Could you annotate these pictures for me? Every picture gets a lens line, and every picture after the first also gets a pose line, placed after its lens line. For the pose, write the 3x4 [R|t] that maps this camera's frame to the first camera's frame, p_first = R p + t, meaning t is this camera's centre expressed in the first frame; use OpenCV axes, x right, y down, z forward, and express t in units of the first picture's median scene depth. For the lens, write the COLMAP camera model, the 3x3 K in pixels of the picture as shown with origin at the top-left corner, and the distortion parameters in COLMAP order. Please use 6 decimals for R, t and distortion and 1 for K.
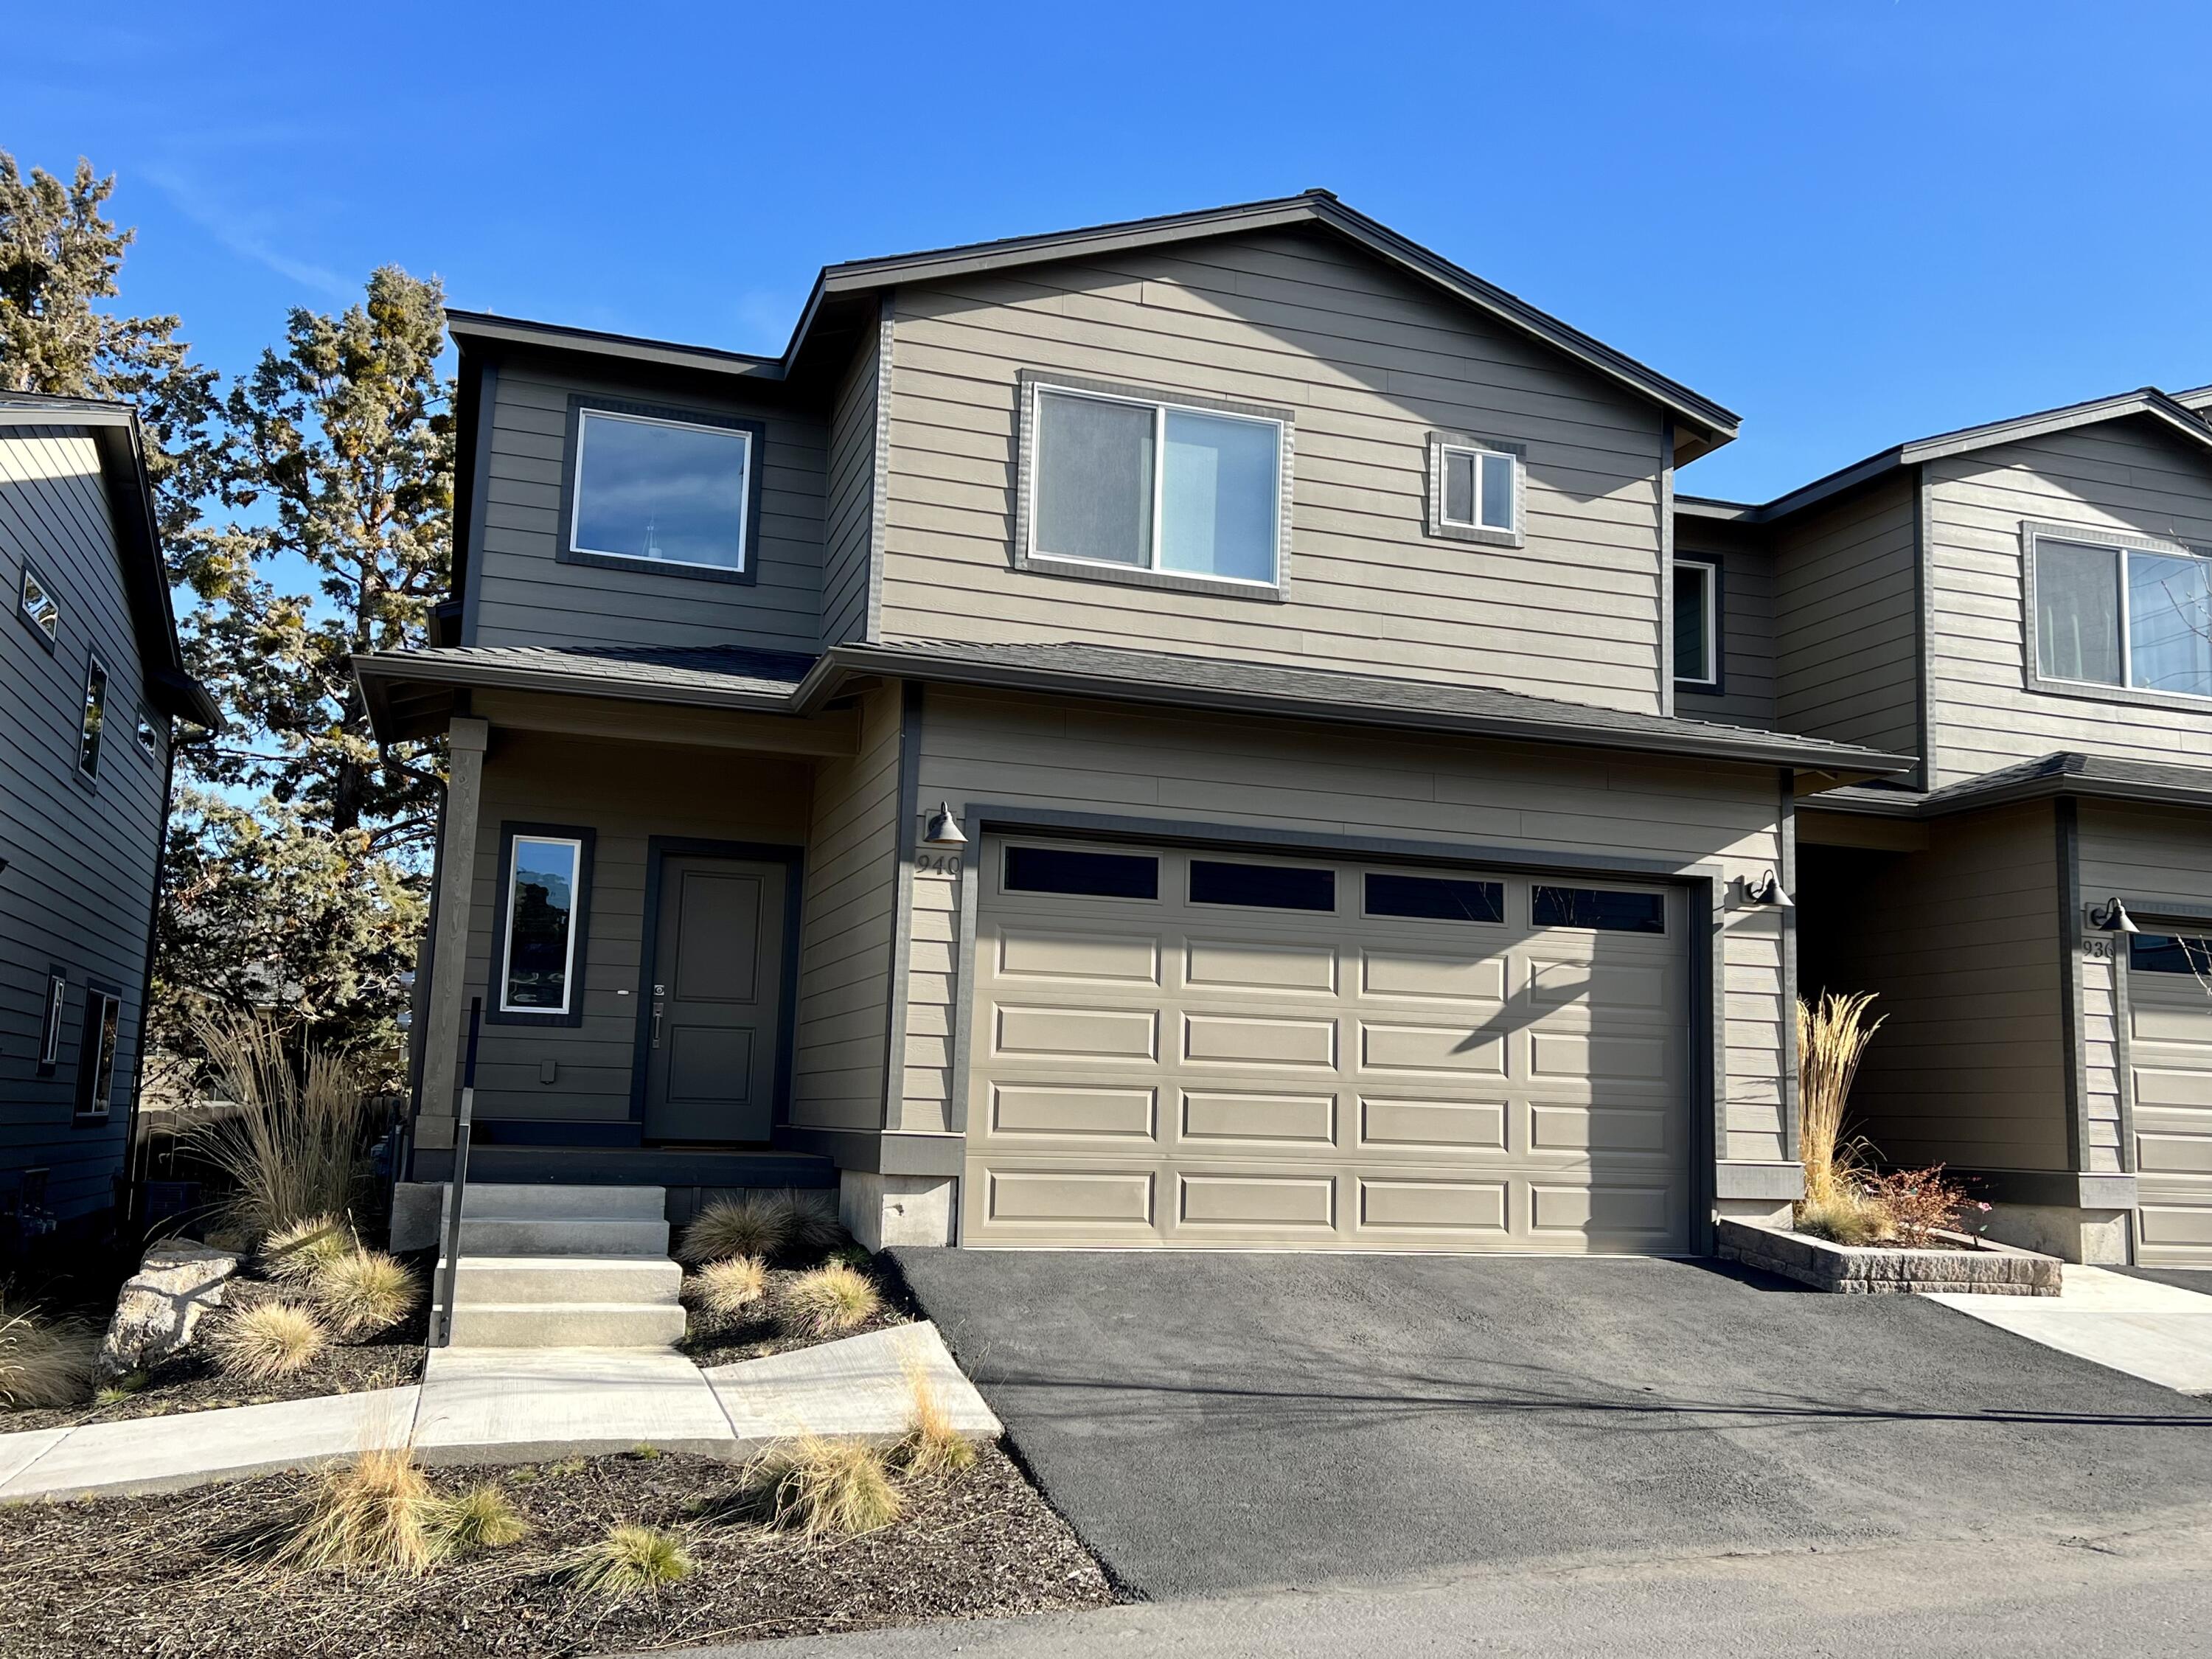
lens RADIAL K [[1955.6, 0, 1098.7], [0, 1955.6, 830.4], [0, 0, 1]] dist [0.064543, -0.075807]
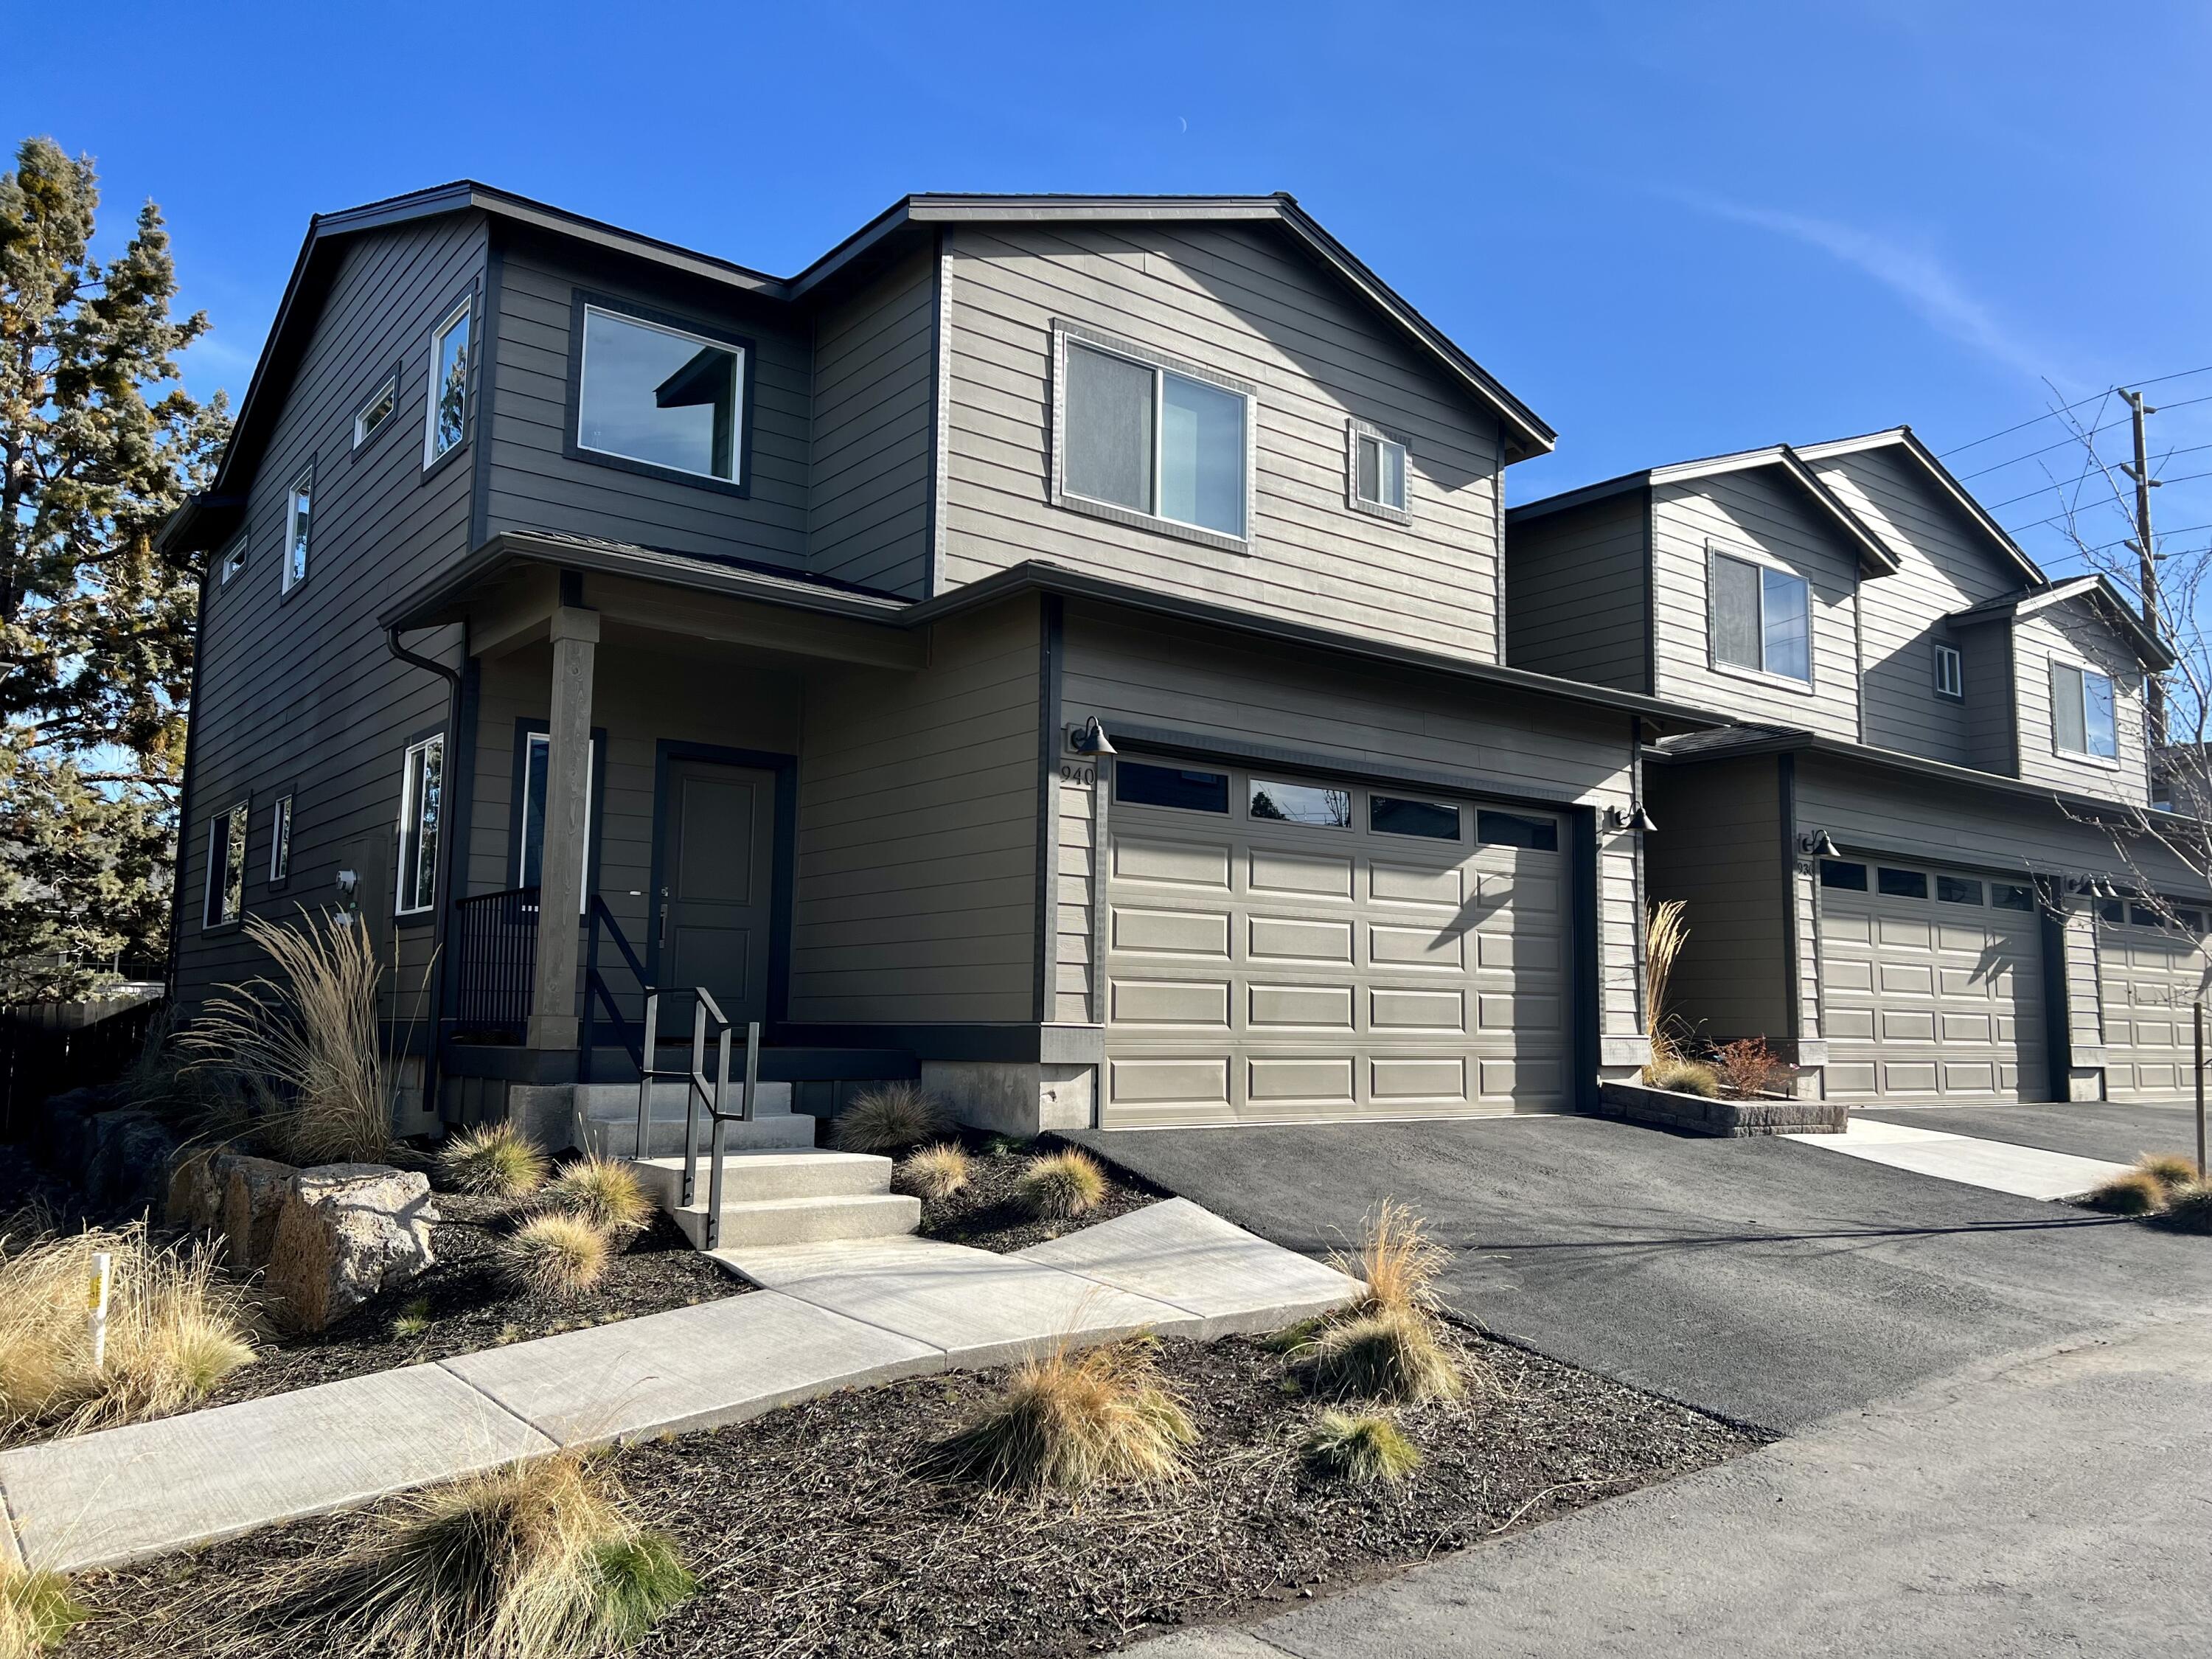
lens RADIAL K [[1643.5, 0, 1122.4], [0, 1643.5, 835.1], [0, 0, 1]] dist [0.058786, -0.045527]
pose [[0.942907, 0.019920, 0.332459, -0.306914], [-0.033112, 0.998871, 0.034059, 0.016226], [-0.331406, -0.043123, 0.942502, 0.124174]]
